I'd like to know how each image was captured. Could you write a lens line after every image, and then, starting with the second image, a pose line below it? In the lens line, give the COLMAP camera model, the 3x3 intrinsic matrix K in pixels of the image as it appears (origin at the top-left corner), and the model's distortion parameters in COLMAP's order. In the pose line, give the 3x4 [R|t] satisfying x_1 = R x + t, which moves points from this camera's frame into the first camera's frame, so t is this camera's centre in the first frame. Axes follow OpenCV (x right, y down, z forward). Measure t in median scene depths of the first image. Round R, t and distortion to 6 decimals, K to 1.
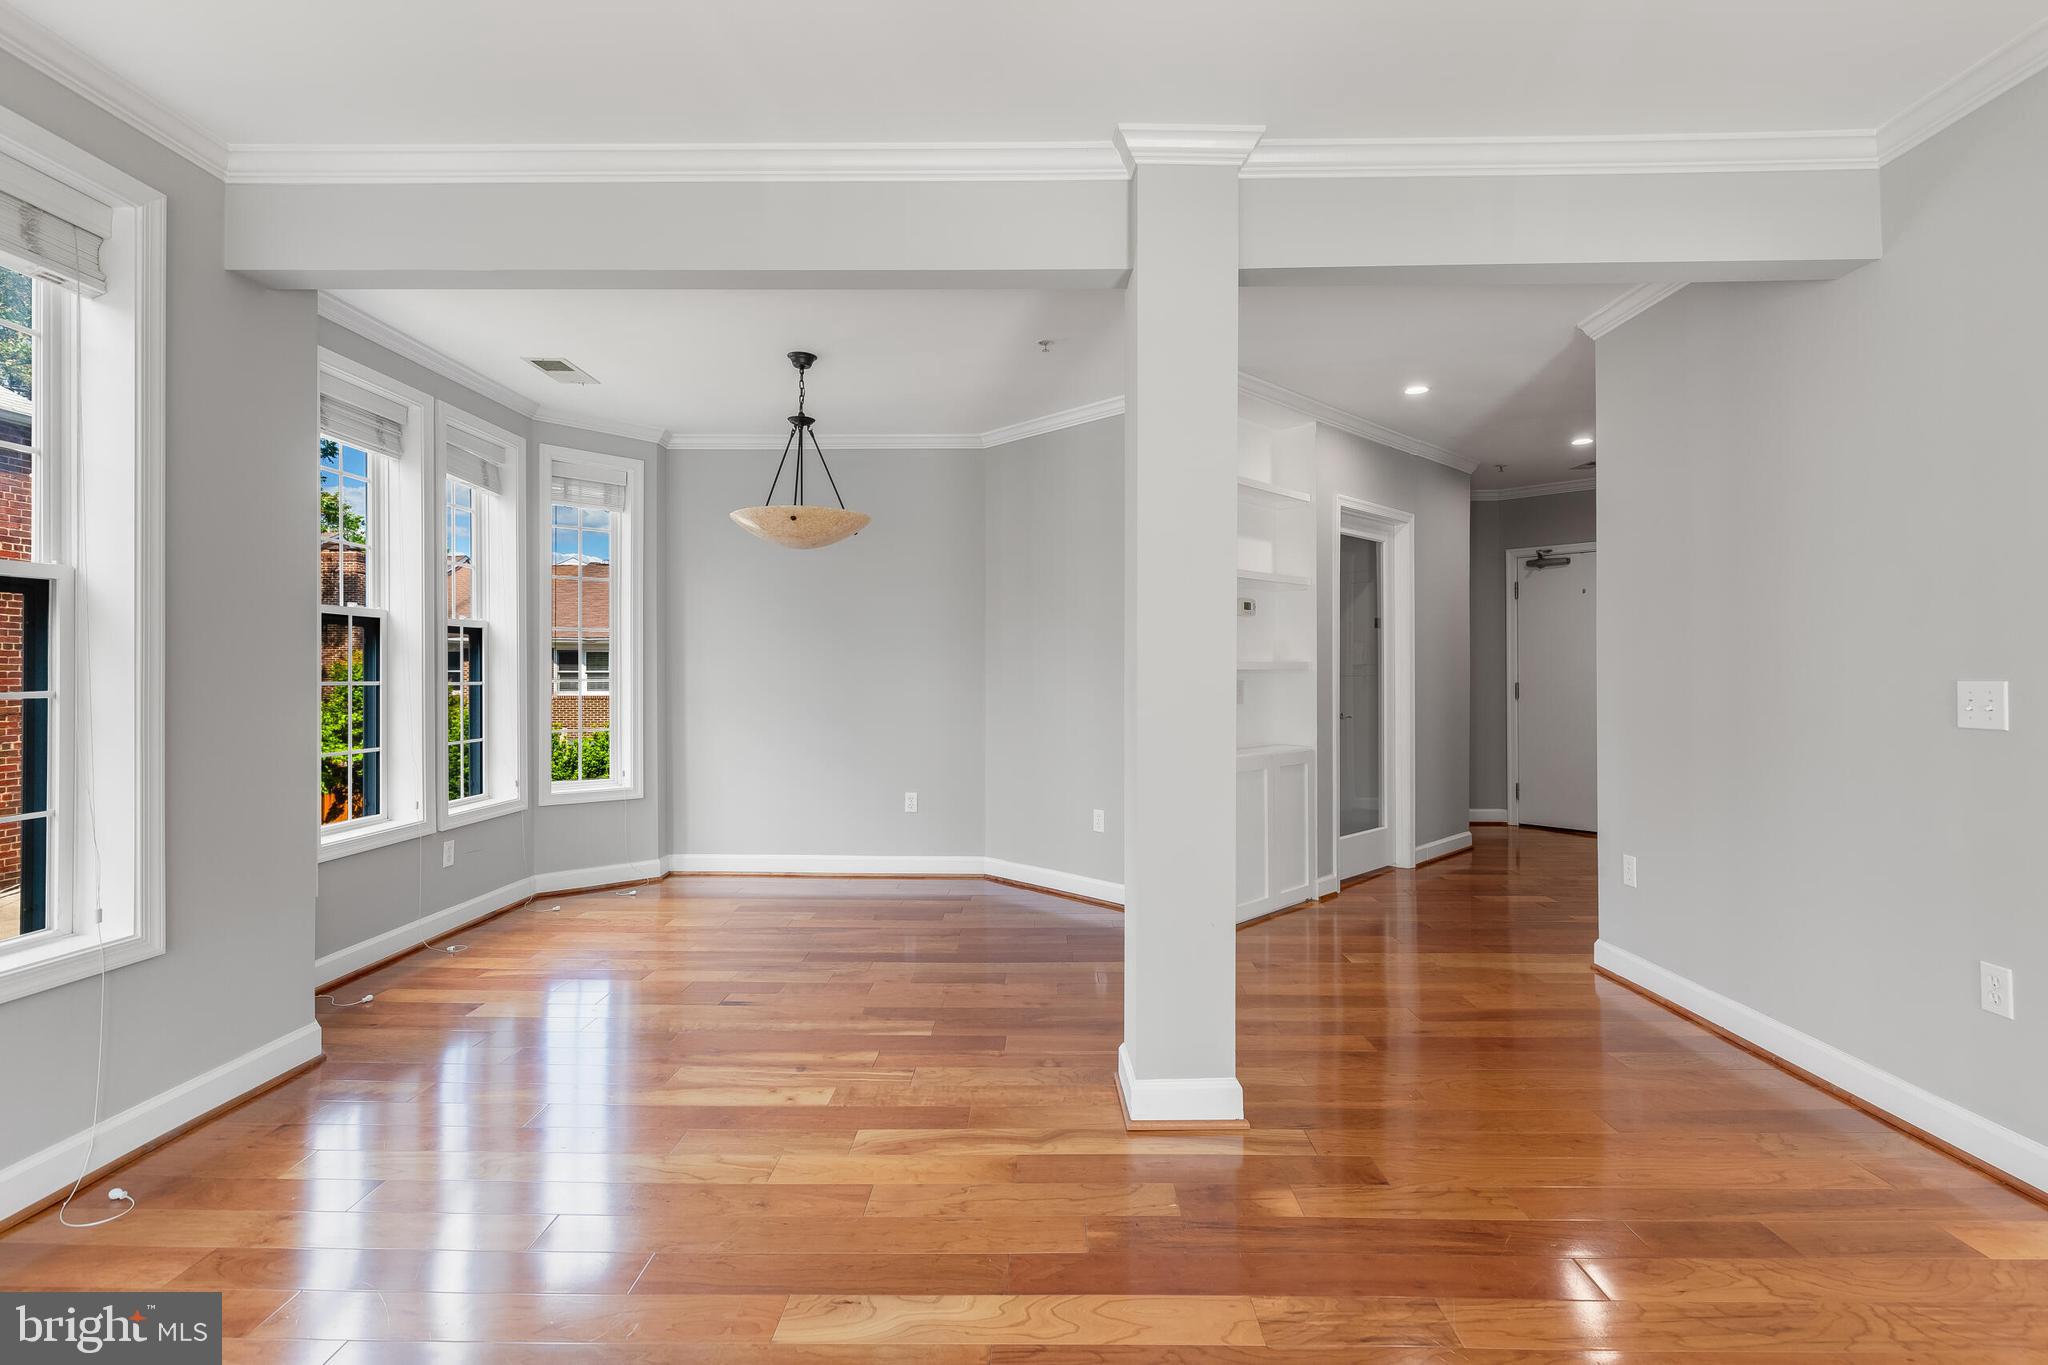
lens RADIAL K [[935.8, 0, 1030.8], [0, 935.8, 665.6], [0, 0, 1]] dist [0.011136, -0.002231]
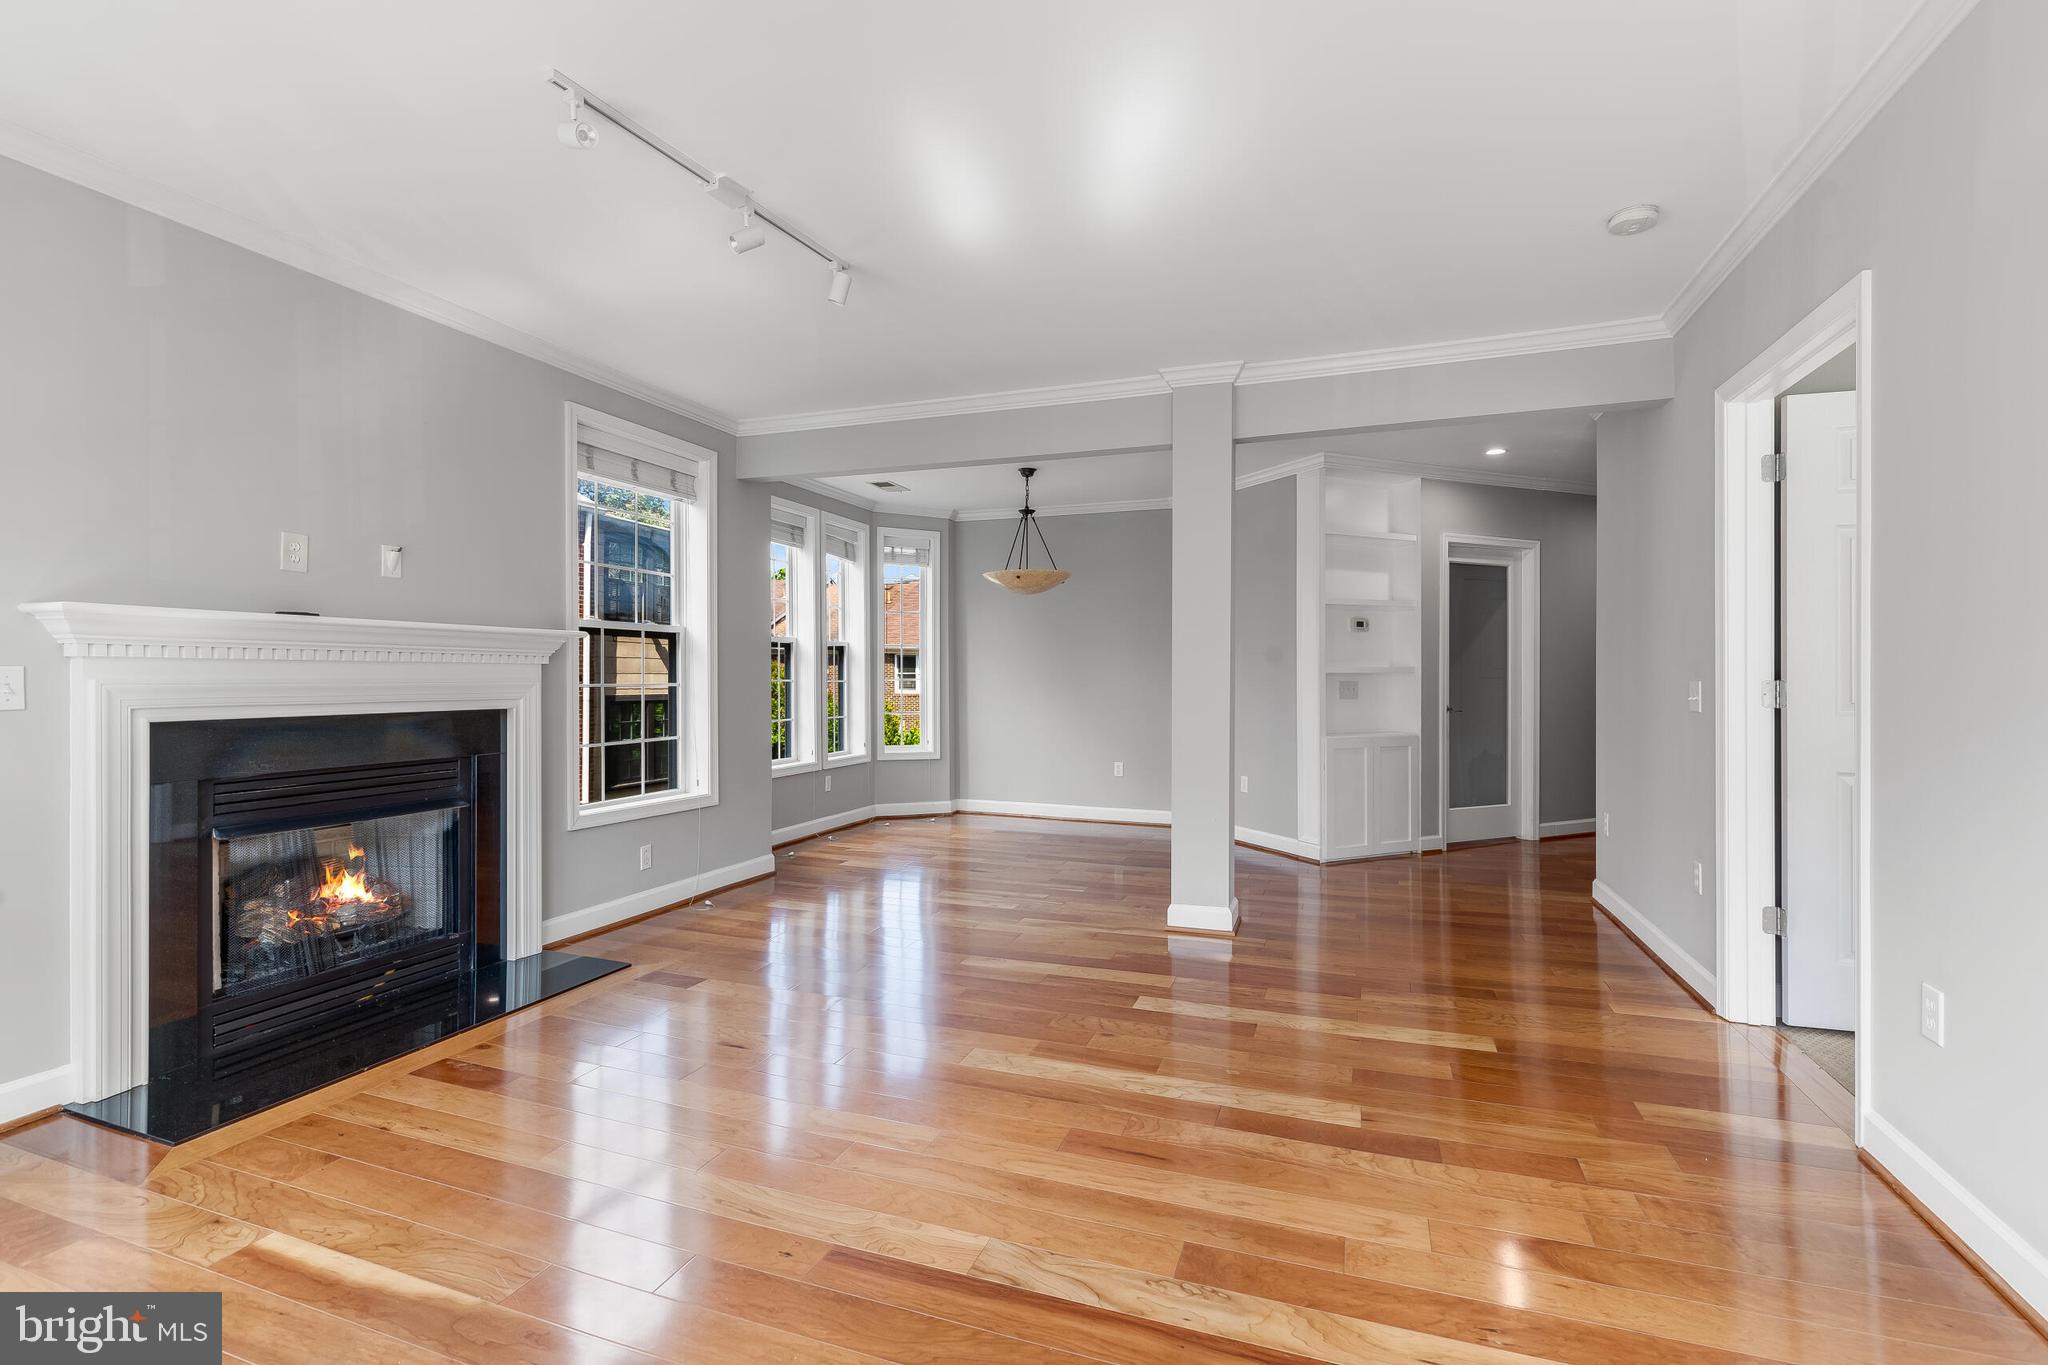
lens RADIAL K [[935.8, 0, 1025.2], [0, 935.8, 679.3], [0, 0, 1]] dist [0.011136, -0.002231]
pose [[0.944274, 0.002739, -0.329148, 0.238043], [0.001383, 0.999924, 0.012287, -0.003754], [0.329157, -0.012057, 0.944198, -0.418603]]
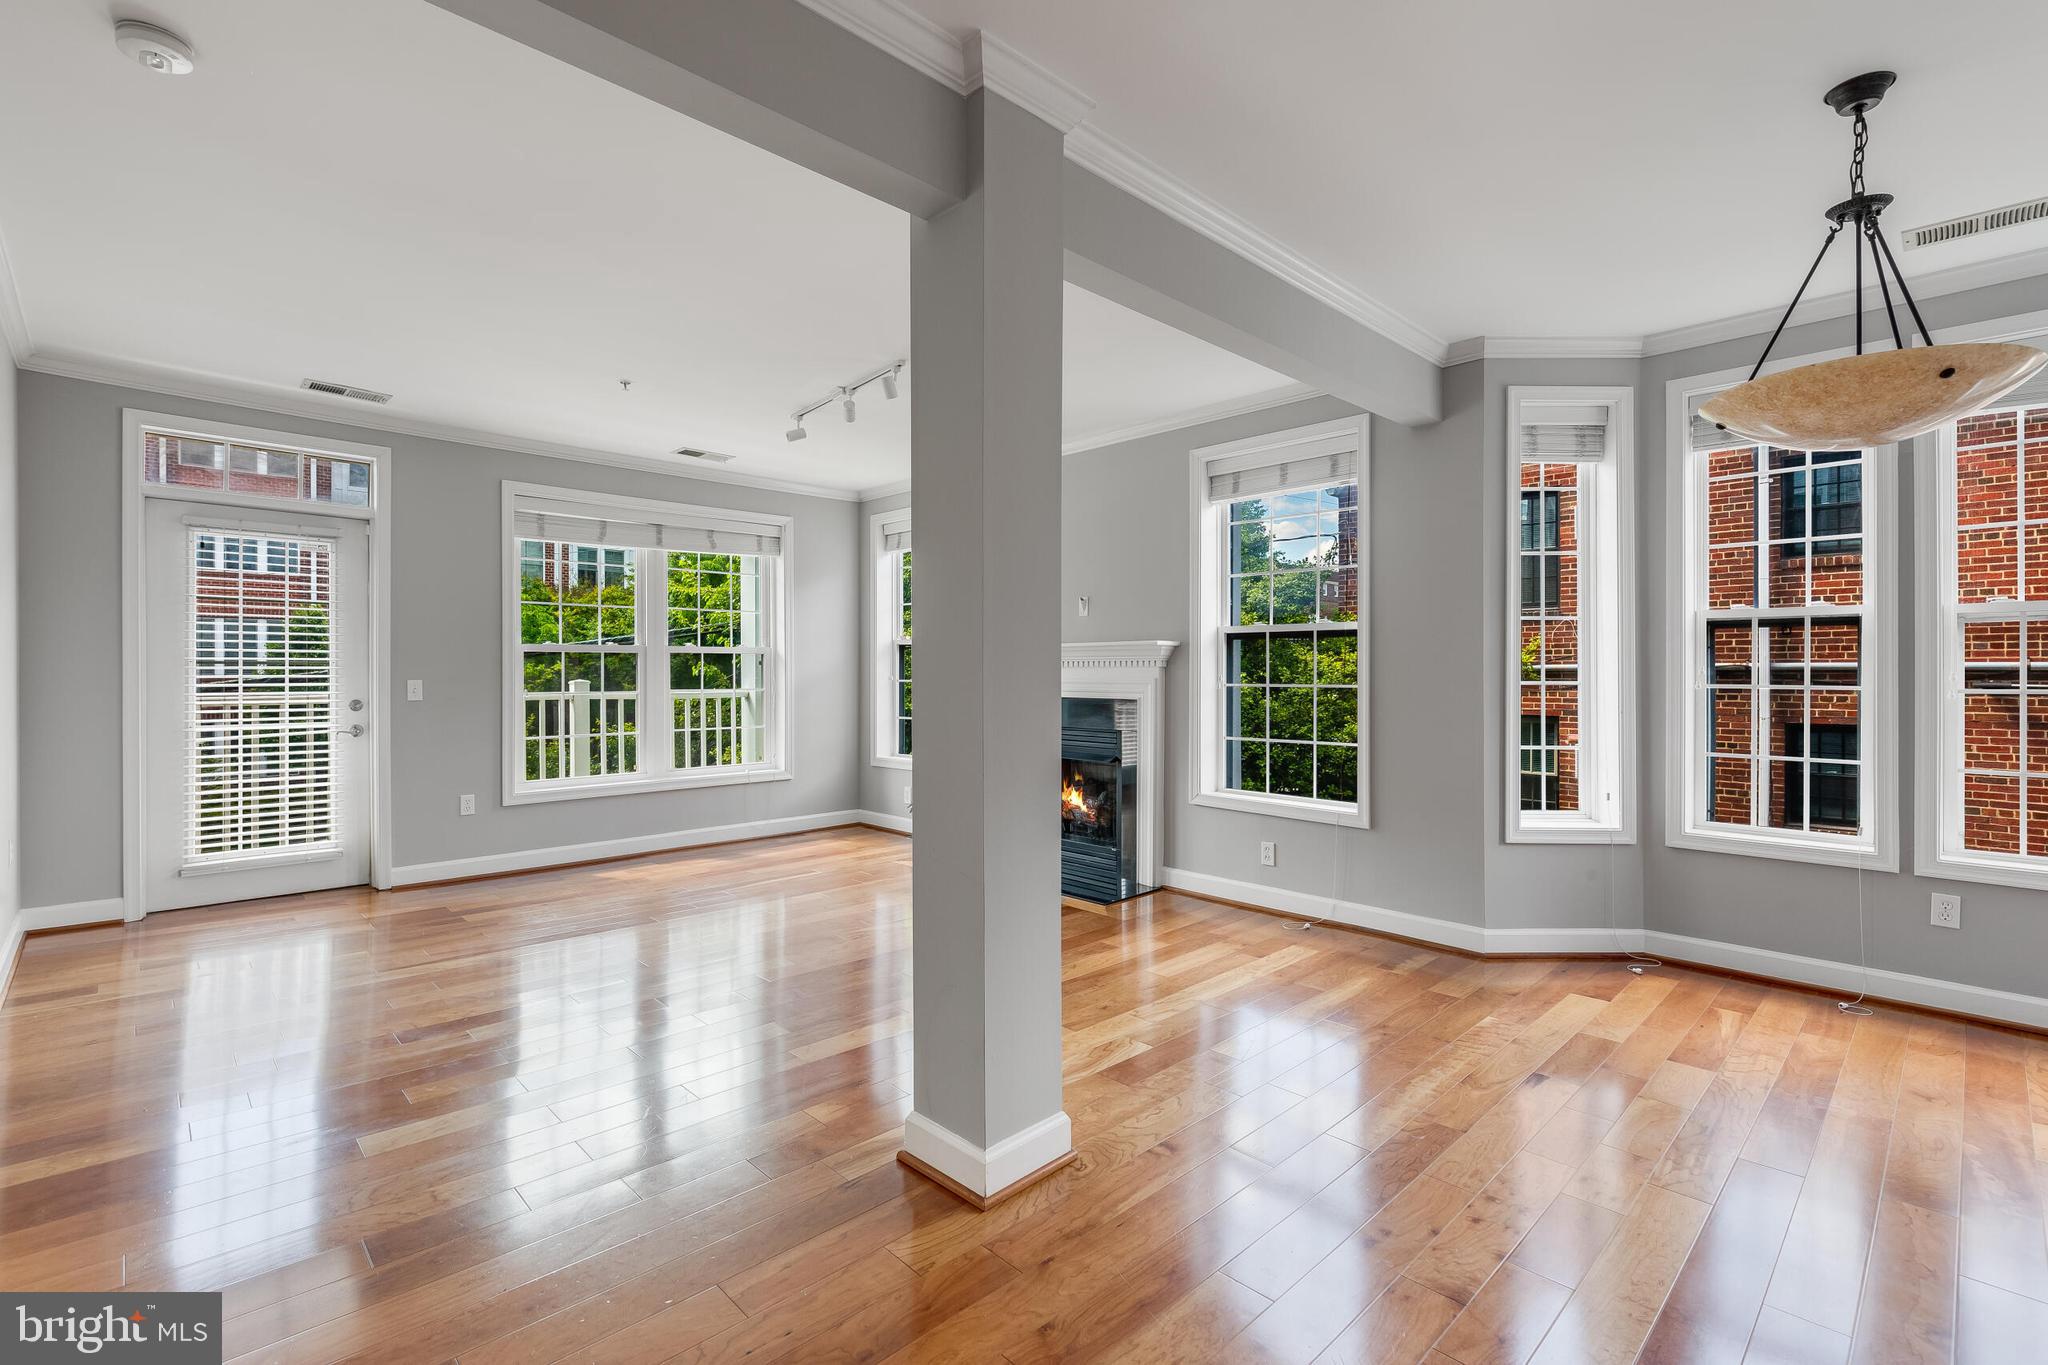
lens RADIAL K [[935.8, 0, 1012.7], [0, 935.8, 678.2], [0, 0, 1]] dist [0.011136, -0.002231]
pose [[-0.717110, 0.004523, -0.696945, 0.440633], [0.005390, 0.999985, 0.000944, 0.004236], [0.696939, -0.003079, -0.717124, 0.961058]]
